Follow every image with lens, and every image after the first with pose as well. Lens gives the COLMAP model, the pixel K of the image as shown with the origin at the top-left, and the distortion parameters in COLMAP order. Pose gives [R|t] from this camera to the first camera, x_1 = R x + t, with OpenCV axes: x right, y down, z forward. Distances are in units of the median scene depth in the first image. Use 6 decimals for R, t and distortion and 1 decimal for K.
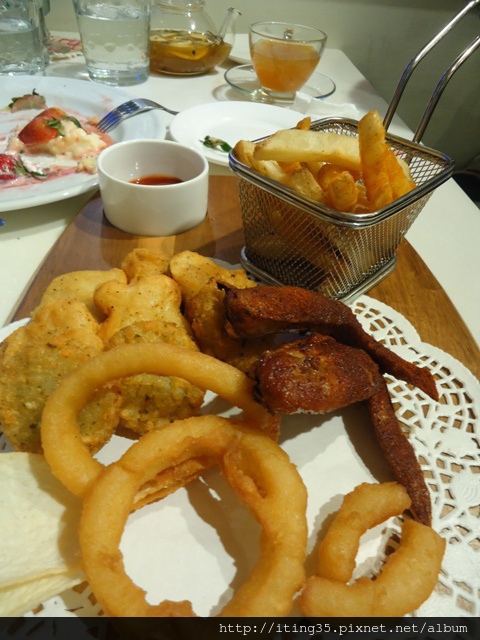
lens RADIAL K [[465.8, 0, 242.4], [0, 465.8, 319.1], [0, 0, 1]] dist [0.004058, -0.002255]
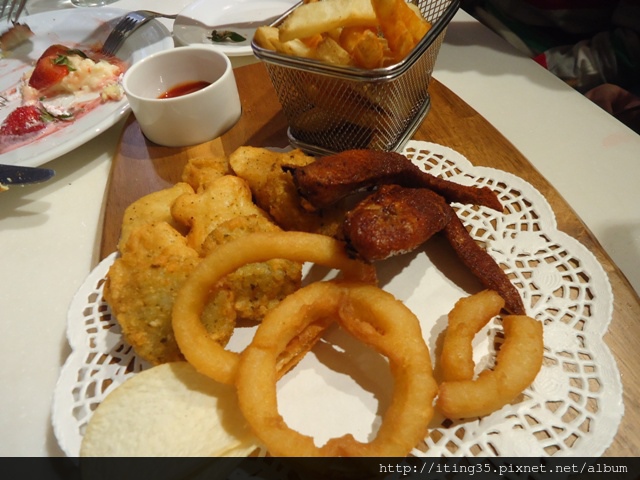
lens RADIAL K [[465.8, 0, 323.1], [0, 465.8, 237.0], [0, 0, 1]] dist [0.004058, -0.002255]
pose [[0.954734, -0.294247, 0.043601, -0.057609], [0.289503, 0.952835, 0.091064, 0.005867], [-0.068340, -0.074320, 0.994890, -0.084399]]
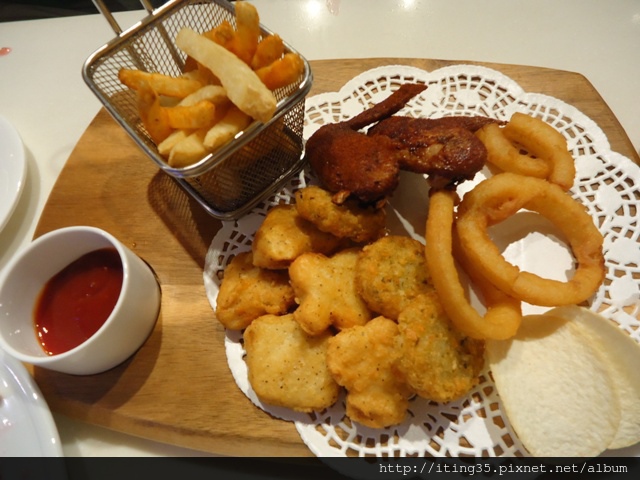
lens RADIAL K [[465.8, 0, 323.1], [0, 465.8, 237.0], [0, 0, 1]] dist [0.004058, -0.002255]
pose [[0.097275, -0.929859, 0.354823, -0.516148], [0.765712, 0.297668, 0.570157, -0.707395], [-0.635785, 0.216230, 0.740960, 0.236529]]
